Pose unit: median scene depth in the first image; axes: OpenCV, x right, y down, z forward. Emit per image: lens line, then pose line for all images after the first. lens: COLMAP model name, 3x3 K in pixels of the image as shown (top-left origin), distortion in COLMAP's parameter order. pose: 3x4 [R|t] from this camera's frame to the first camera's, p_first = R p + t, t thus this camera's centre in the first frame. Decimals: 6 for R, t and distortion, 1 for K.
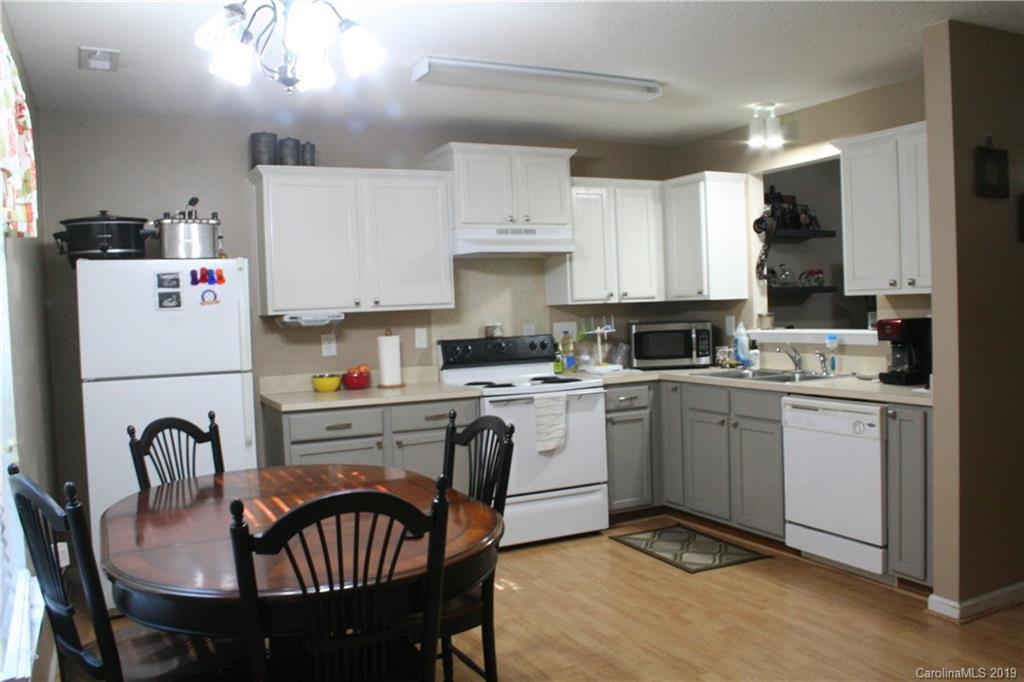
lens RADIAL K [[856.5, 0, 511.4], [0, 856.5, 340.0], [0, 0, 1]] dist [-0.097401, 0.028772]
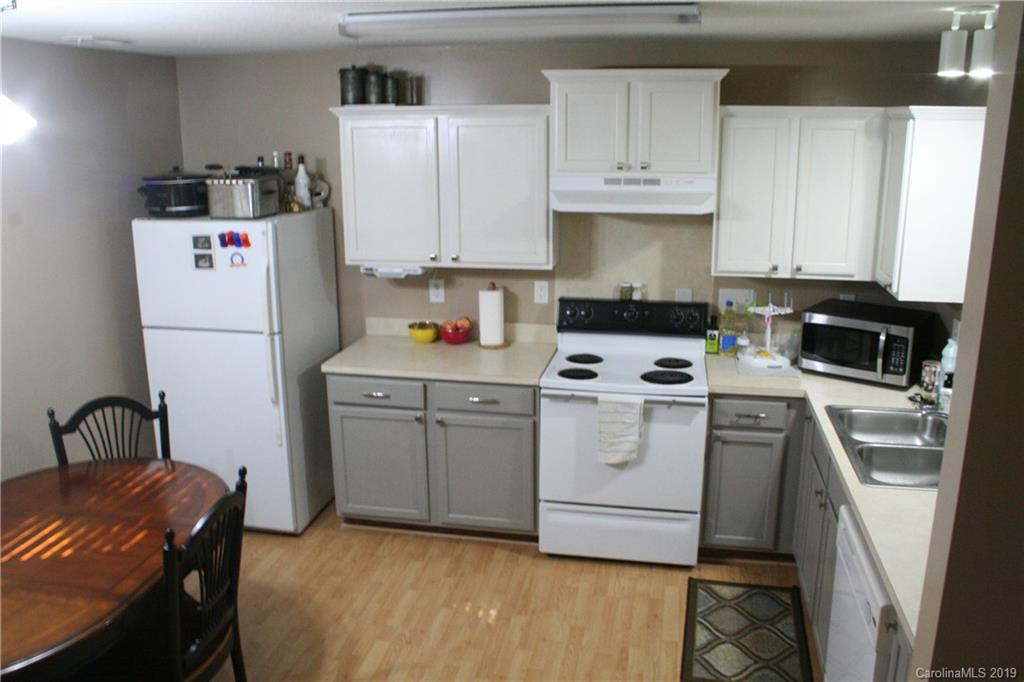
lens RADIAL K [[856.5, 0, 514.4], [0, 856.5, 343.2], [0, 0, 1]] dist [-0.097401, 0.028772]
pose [[0.793620, 0.187499, -0.578802, 0.414540], [-0.047351, 0.967478, 0.248483, -0.179111], [0.606568, -0.169794, 0.776688, 0.317831]]
